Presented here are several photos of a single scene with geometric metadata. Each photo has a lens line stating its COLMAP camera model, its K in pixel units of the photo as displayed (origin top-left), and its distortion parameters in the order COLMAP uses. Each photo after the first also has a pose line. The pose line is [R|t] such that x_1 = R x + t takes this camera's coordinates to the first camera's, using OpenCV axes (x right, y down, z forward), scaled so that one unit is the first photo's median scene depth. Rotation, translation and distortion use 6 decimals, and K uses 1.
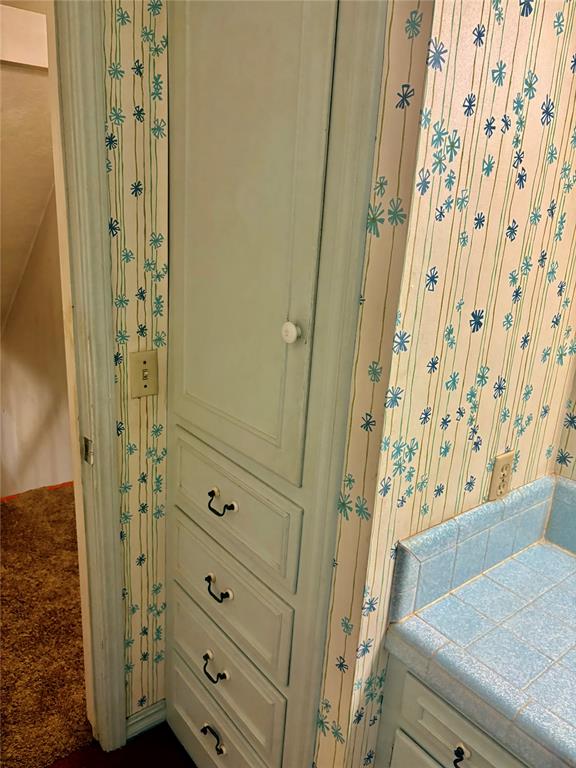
lens RADIAL K [[583.6, 0, 288.0], [0, 583.6, 386.3], [0, 0, 1]] dist [0.053466, -0.032099]
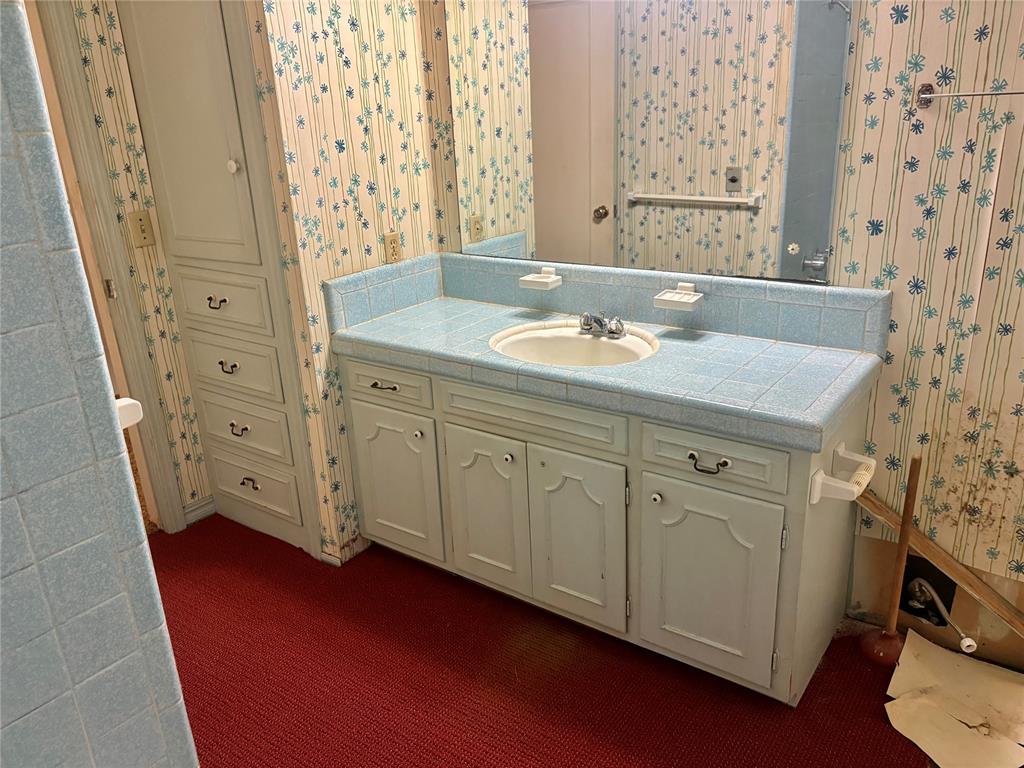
lens RADIAL K [[778.1, 0, 511.3], [0, 778.1, 377.4], [0, 0, 1]] dist [0.053466, -0.032099]
pose [[0.960130, -0.186370, 0.208365, 0.168691], [0.177432, 0.982243, 0.060964, 0.450445], [-0.216027, -0.021563, 0.976149, -1.236686]]
